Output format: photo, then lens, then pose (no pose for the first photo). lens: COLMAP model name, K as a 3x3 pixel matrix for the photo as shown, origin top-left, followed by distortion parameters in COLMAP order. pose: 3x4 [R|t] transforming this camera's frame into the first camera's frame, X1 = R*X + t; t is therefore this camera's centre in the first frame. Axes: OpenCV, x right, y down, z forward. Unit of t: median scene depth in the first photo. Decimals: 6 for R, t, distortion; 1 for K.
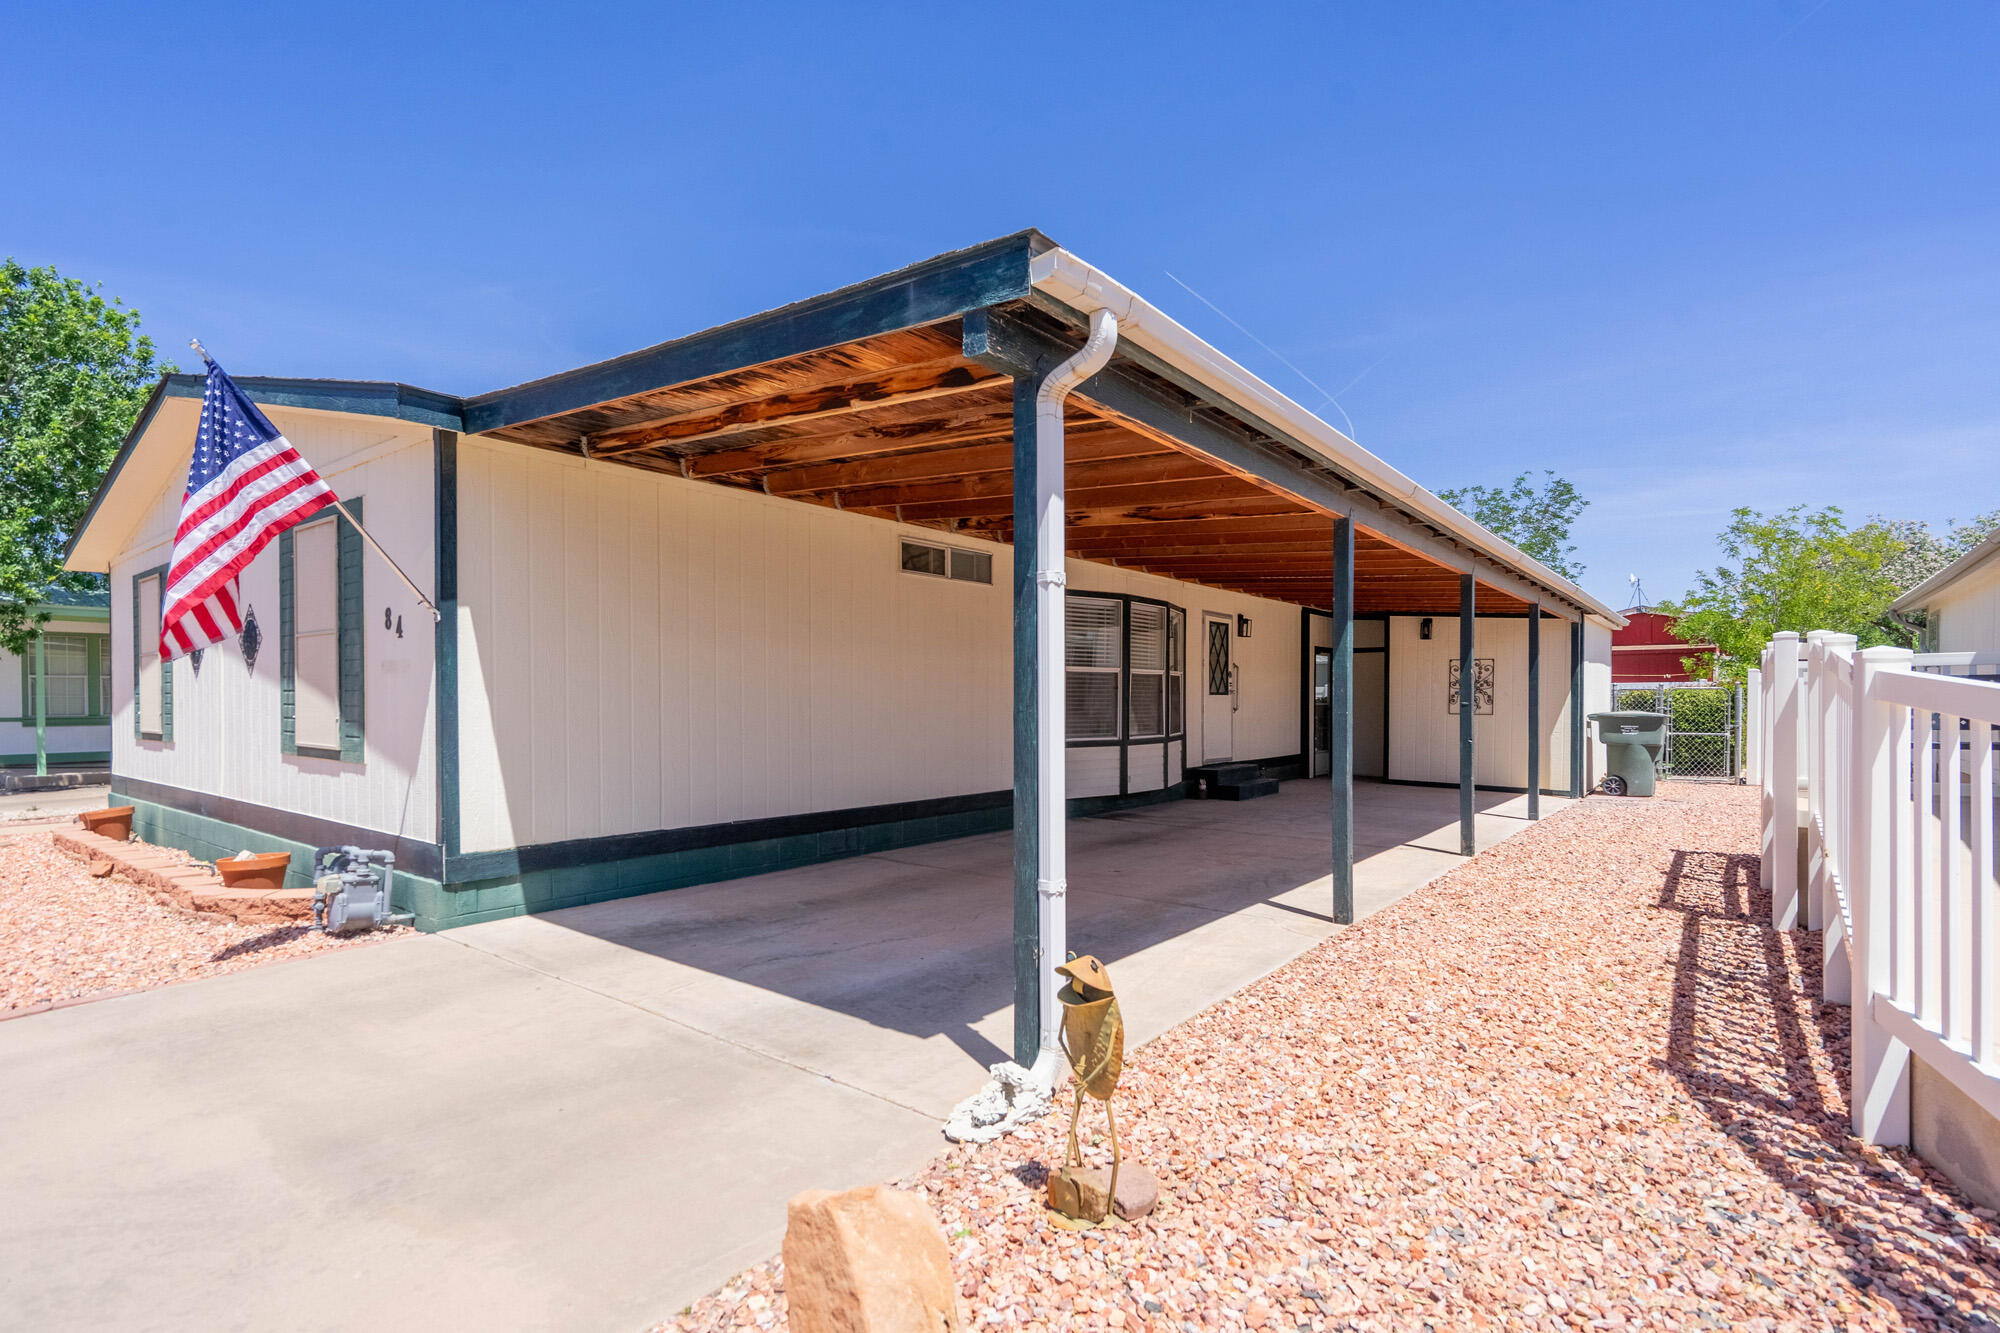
lens RADIAL K [[908.2, 0, 1002.5], [0, 908.2, 693.3], [0, 0, 1]] dist [0.014464, 0.000204]
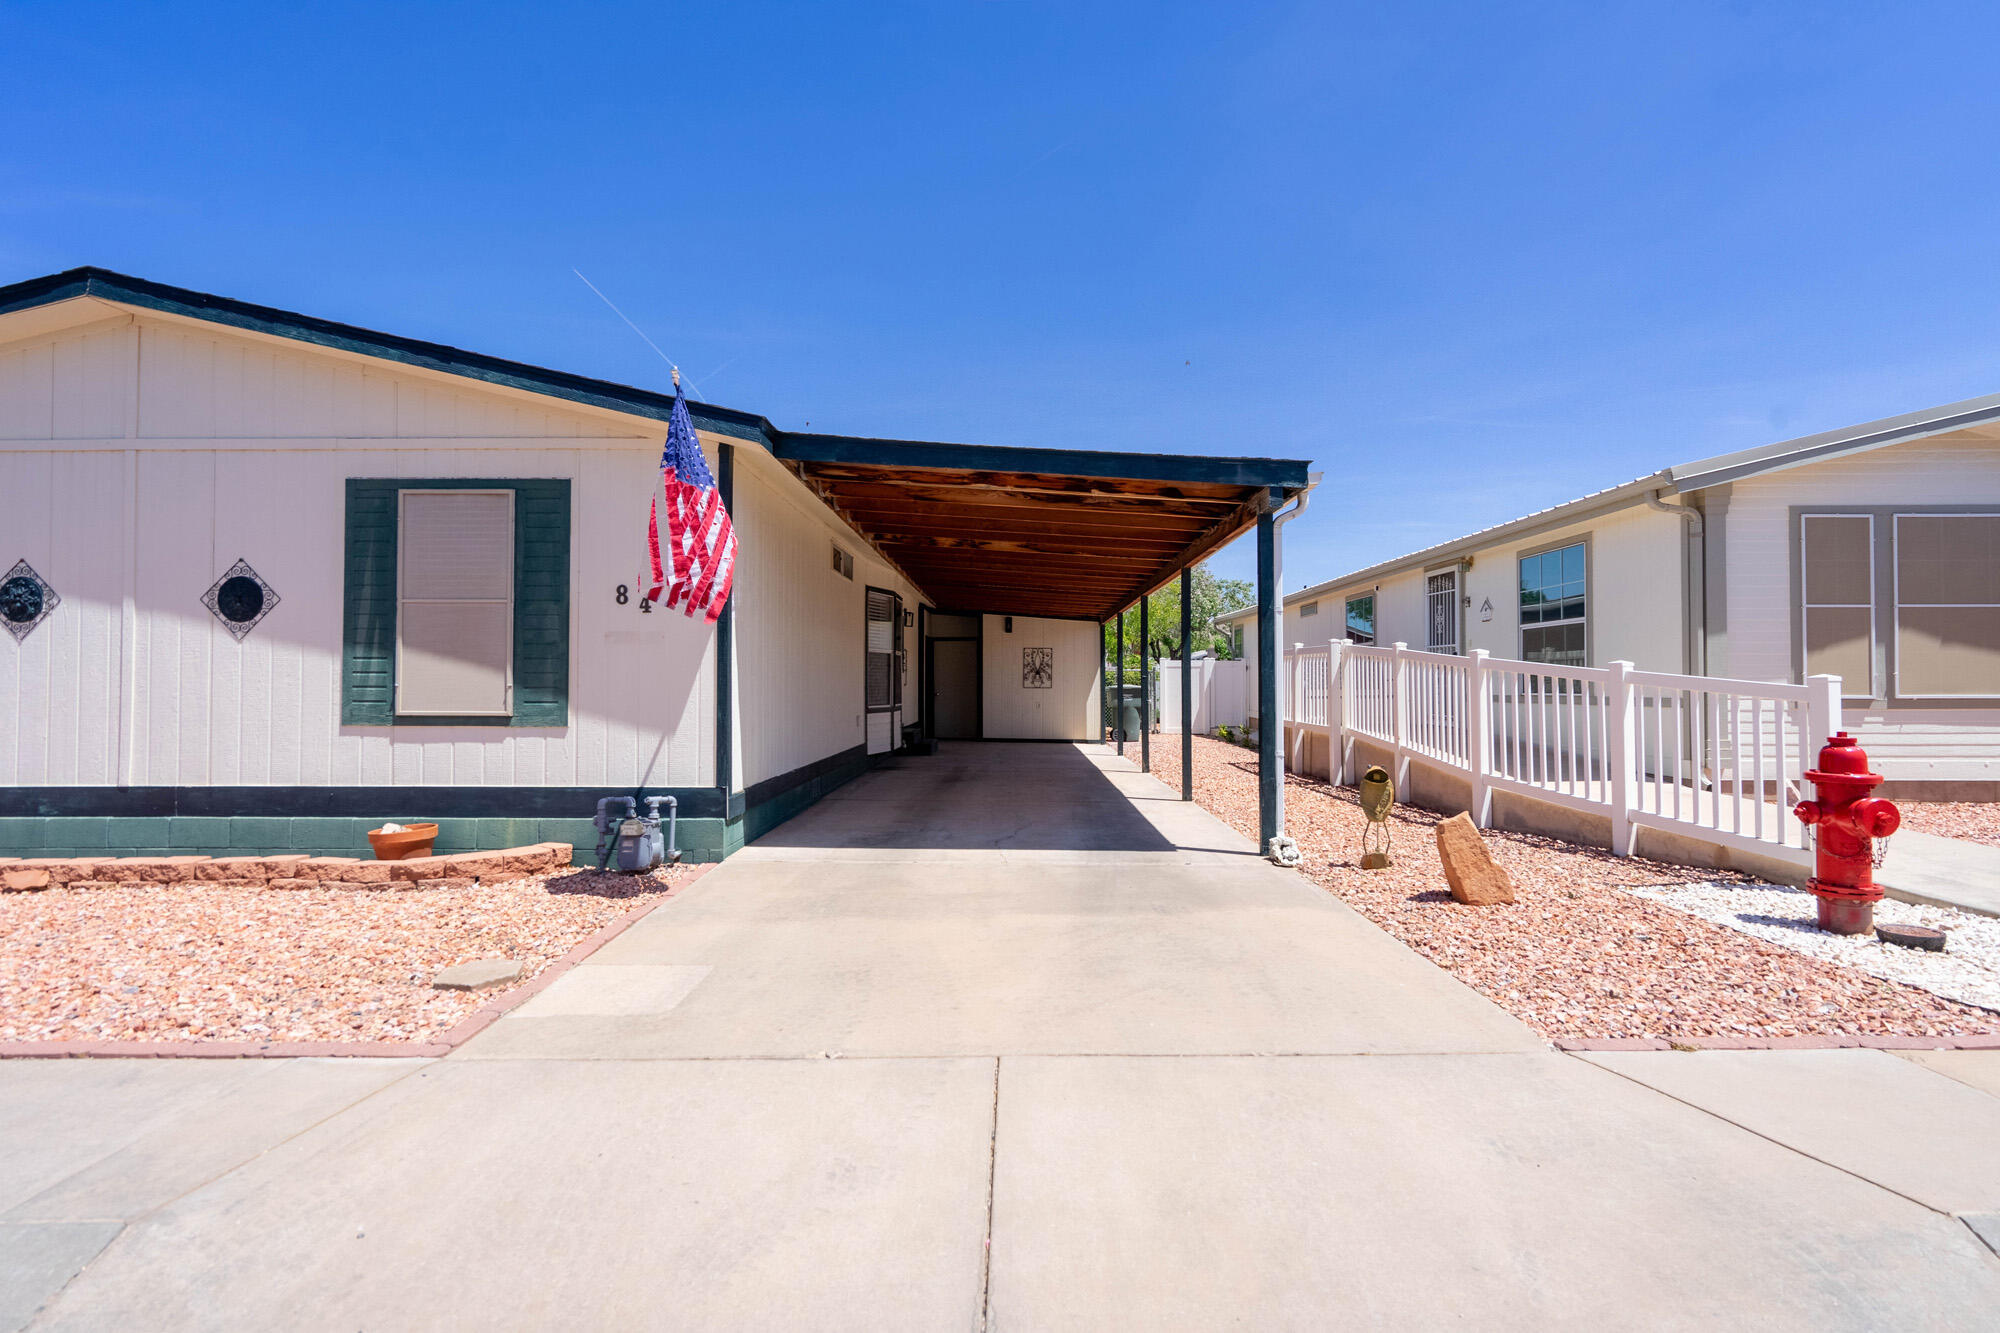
lens RADIAL K [[912.5, 0, 997.1], [0, 912.5, 650.2], [0, 0, 1]] dist [-0.000942, 0.000547]
pose [[0.792234, 0.020447, 0.609874, -0.947062], [-0.003395, 0.999571, -0.029102, 0.016749], [-0.610208, 0.020985, 0.791964, -0.154874]]
